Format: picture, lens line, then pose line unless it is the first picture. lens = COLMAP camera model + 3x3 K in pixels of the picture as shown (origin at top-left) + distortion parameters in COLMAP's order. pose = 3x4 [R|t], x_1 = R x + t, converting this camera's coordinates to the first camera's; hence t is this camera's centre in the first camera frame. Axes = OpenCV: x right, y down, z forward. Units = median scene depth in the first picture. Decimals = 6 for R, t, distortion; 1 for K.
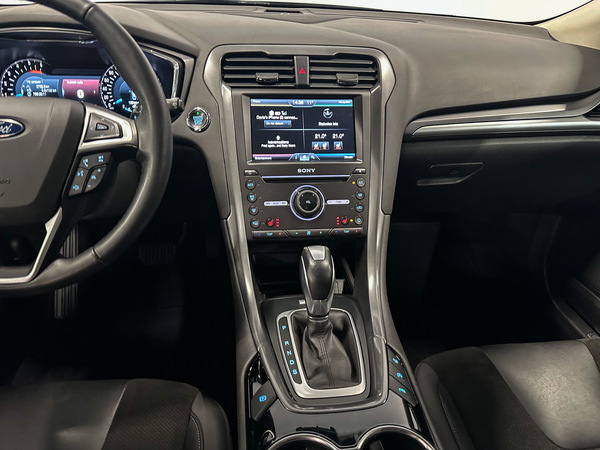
lens RADIAL K [[419.4, 0, 289.3], [0, 419.4, 224.7], [0, 0, 1]] dist [0.052844, -0.071606]
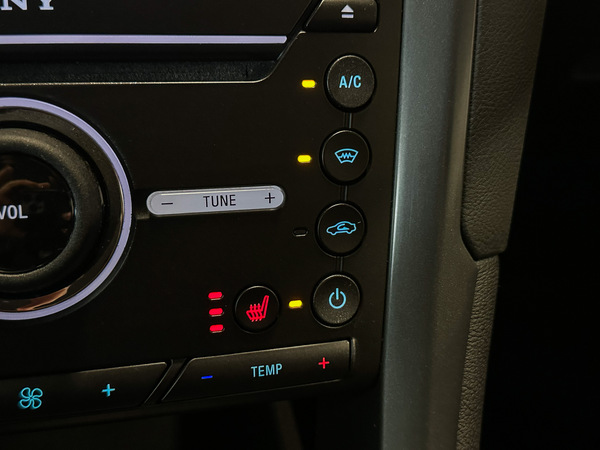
lens RADIAL K [[807.9, 0, 304.0], [0, 807.9, 220.9], [0, 0, 1]] dist [0.087678, 0.000000]
pose [[0.985093, -0.023922, 0.170353, 0.094933], [0.000857, 0.990954, 0.134201, -0.088199], [-0.172023, -0.132055, 0.976202, 0.673801]]
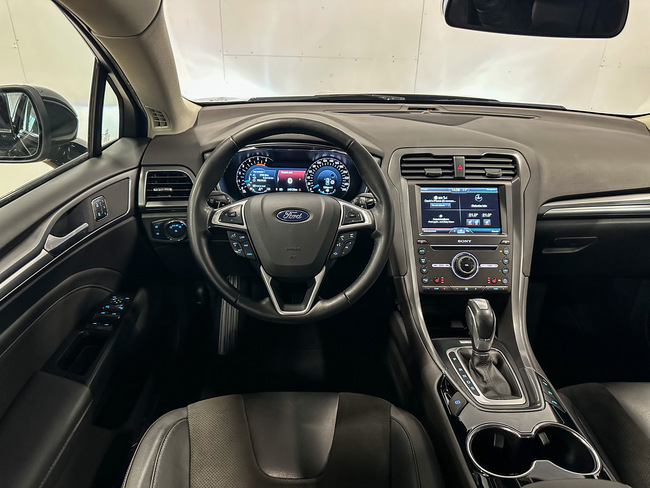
lens RADIAL K [[454.4, 0, 319.5], [0, 454.4, 240.9], [0, 0, 1]] dist [0.052844, -0.071606]
pose [[0.997846, 0.024085, -0.061015, -0.323937], [-0.029288, 0.995876, -0.085862, 0.006574], [0.058695, 0.087464, 0.994437, -0.455809]]
